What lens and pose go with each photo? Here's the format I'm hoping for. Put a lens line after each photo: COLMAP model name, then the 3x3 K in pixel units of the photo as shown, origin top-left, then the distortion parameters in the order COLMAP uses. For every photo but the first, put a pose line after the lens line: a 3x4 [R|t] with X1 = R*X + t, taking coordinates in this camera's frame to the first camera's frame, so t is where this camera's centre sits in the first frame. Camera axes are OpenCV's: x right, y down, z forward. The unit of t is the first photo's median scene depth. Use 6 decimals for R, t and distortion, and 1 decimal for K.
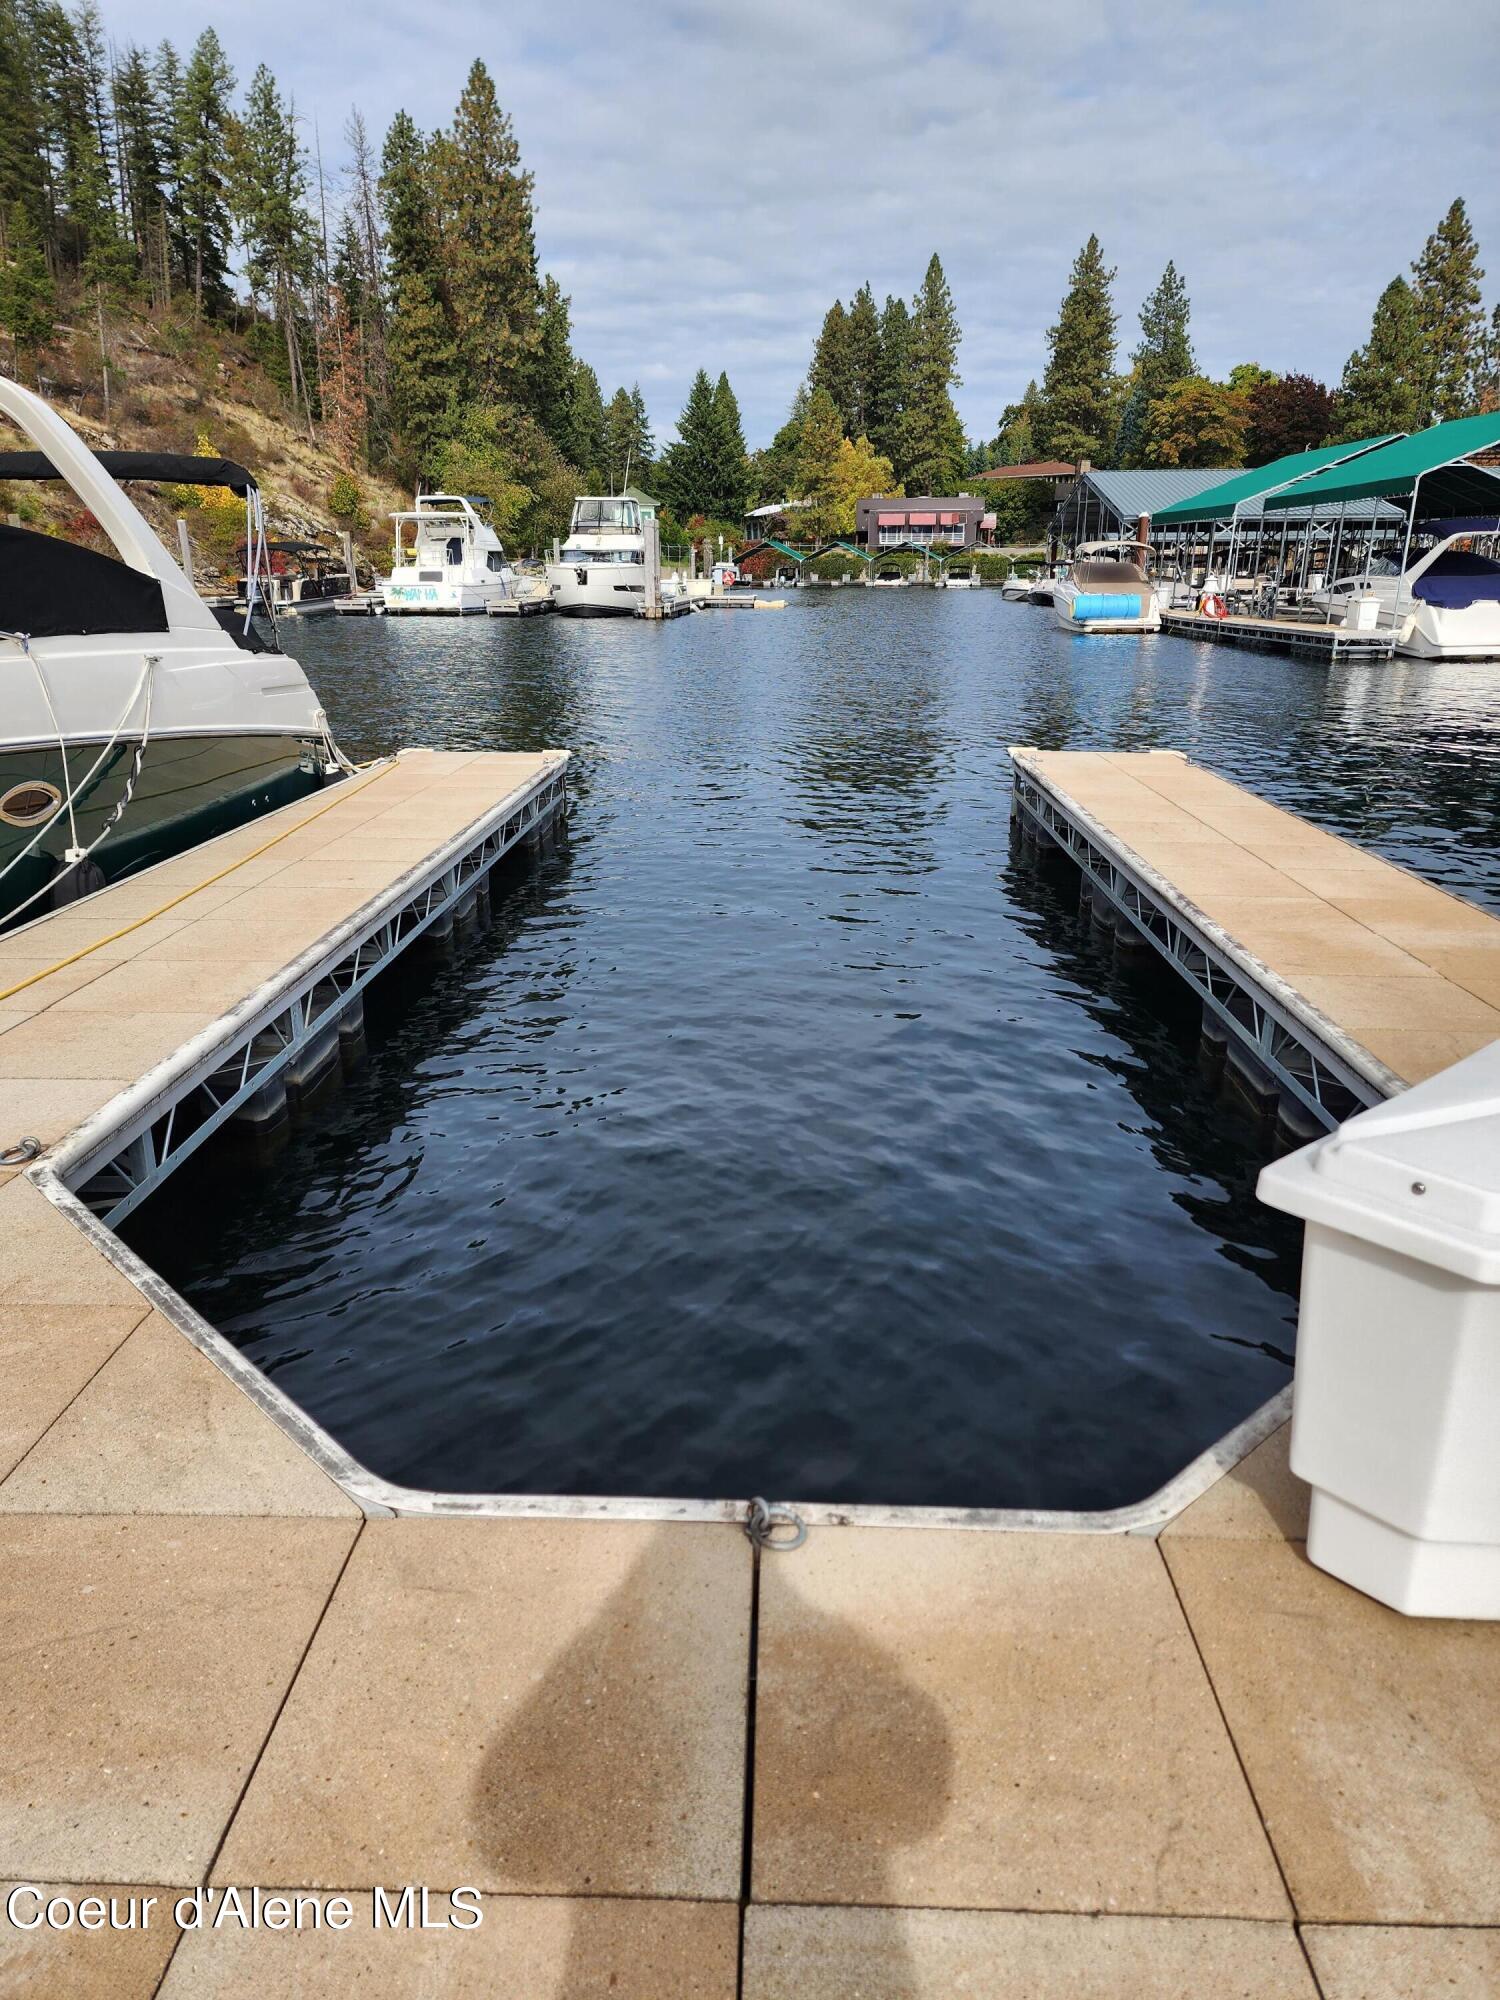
lens RADIAL K [[1356.1, 0, 740.8], [0, 1356.1, 1001.4], [0, 0, 1]] dist [0.089102, -0.064889]
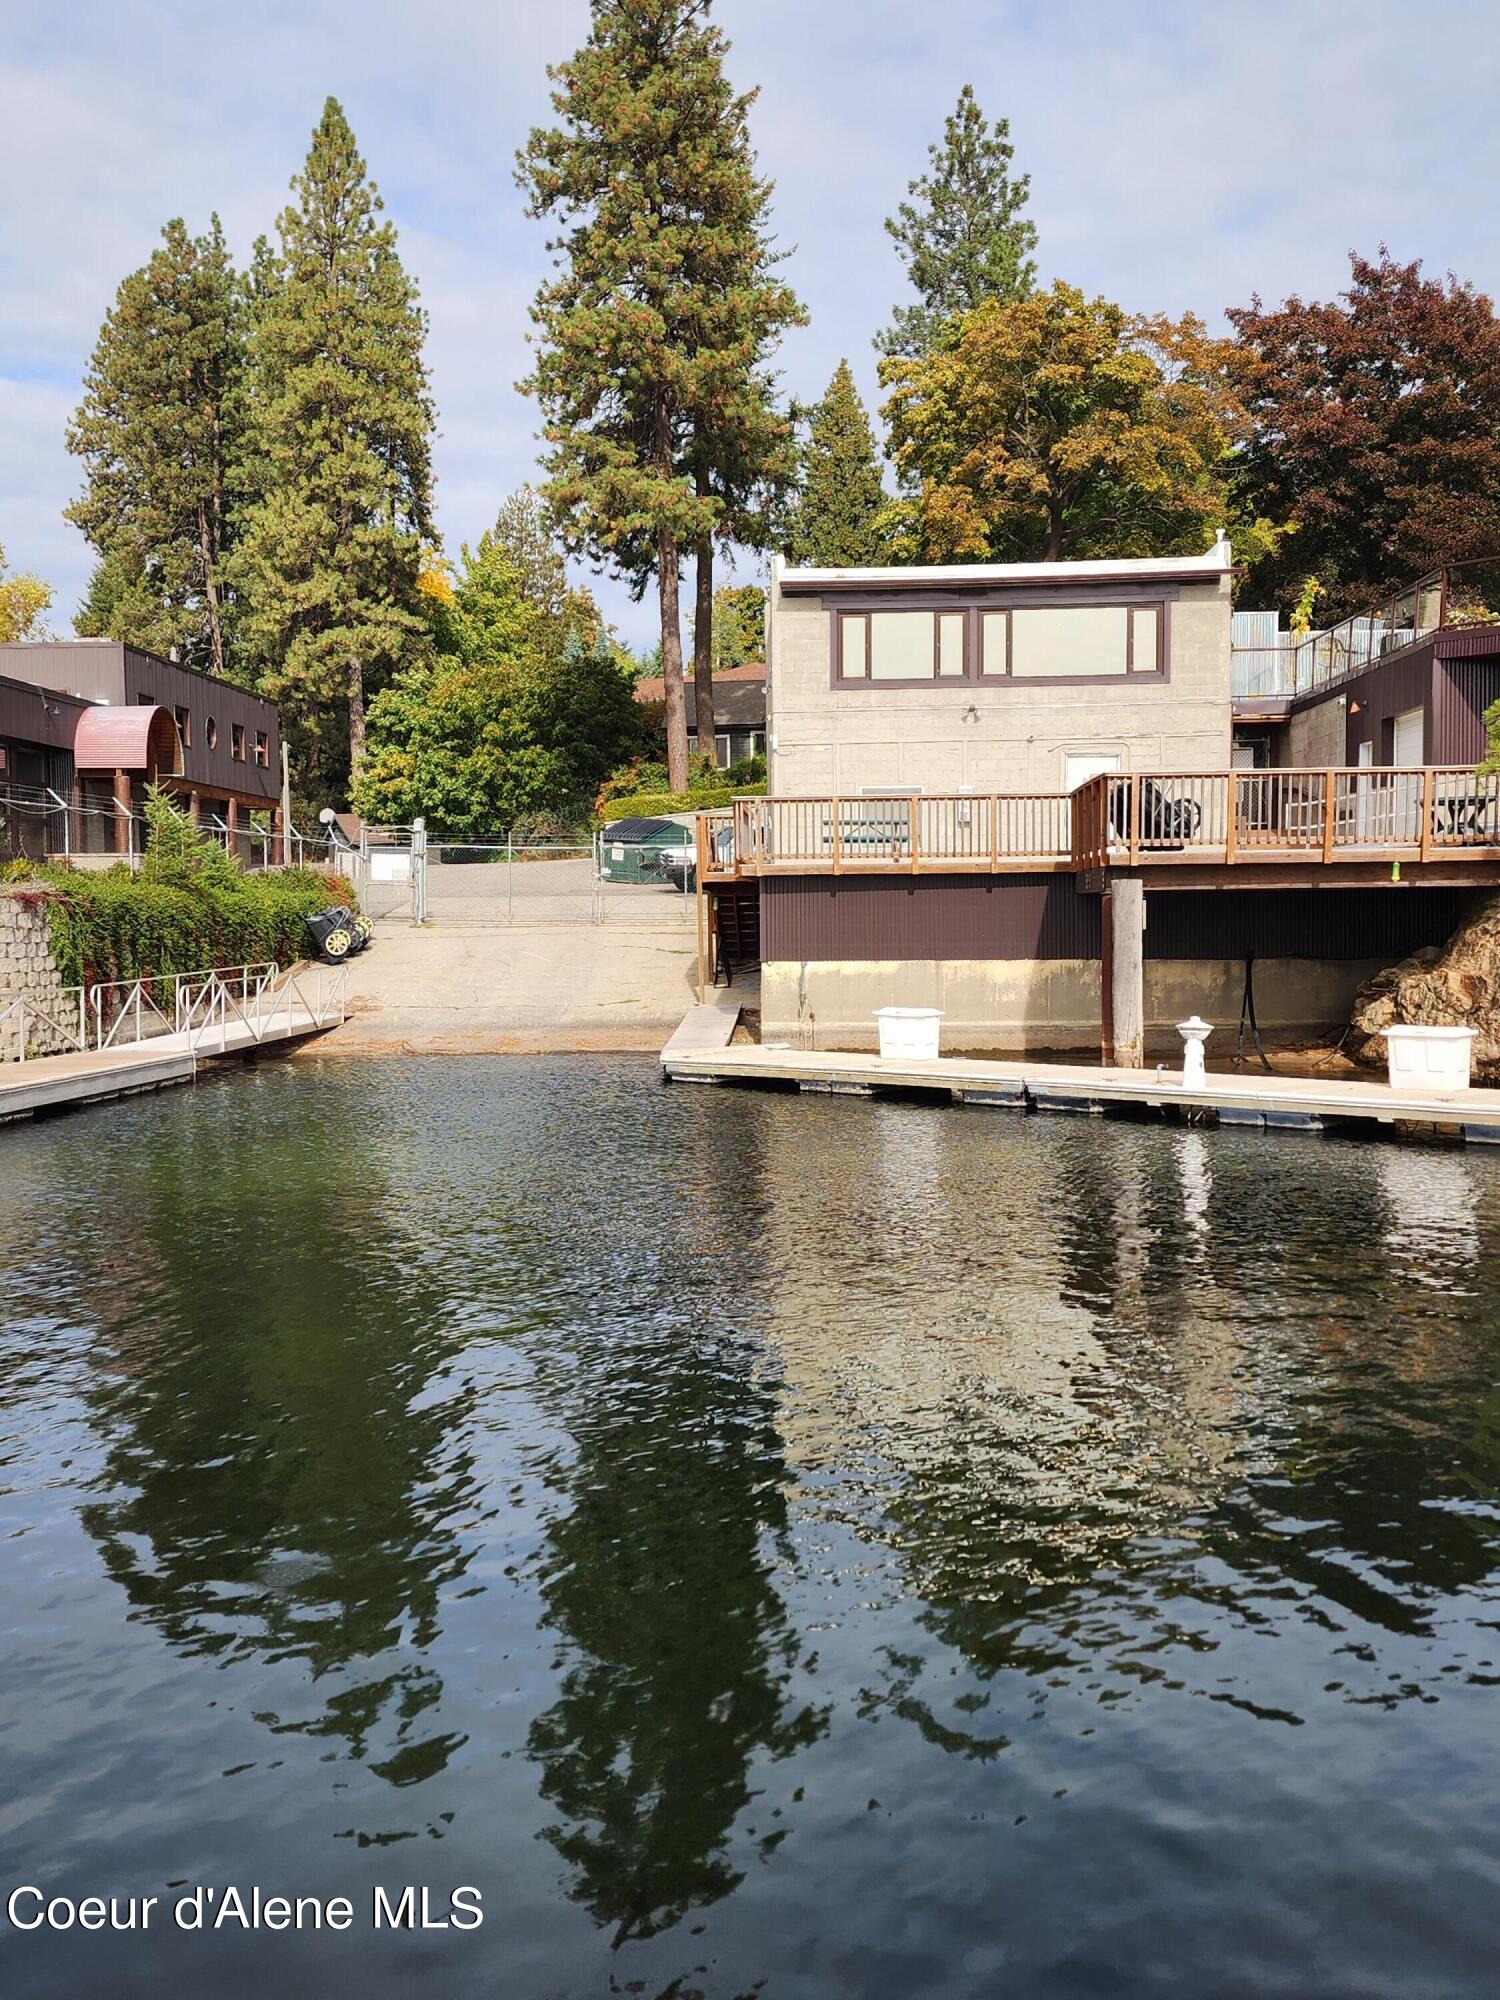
lens RADIAL K [[1356.1, 0, 740.8], [0, 1356.1, 1001.4], [0, 0, 1]] dist [0.089102, -0.064889]
pose [[0.999983, 0.005243, 0.002705, 0.251333], [-0.004431, 0.970154, -0.242451, -0.227987], [-0.003895, 0.242435, 0.970160, 0.715649]]
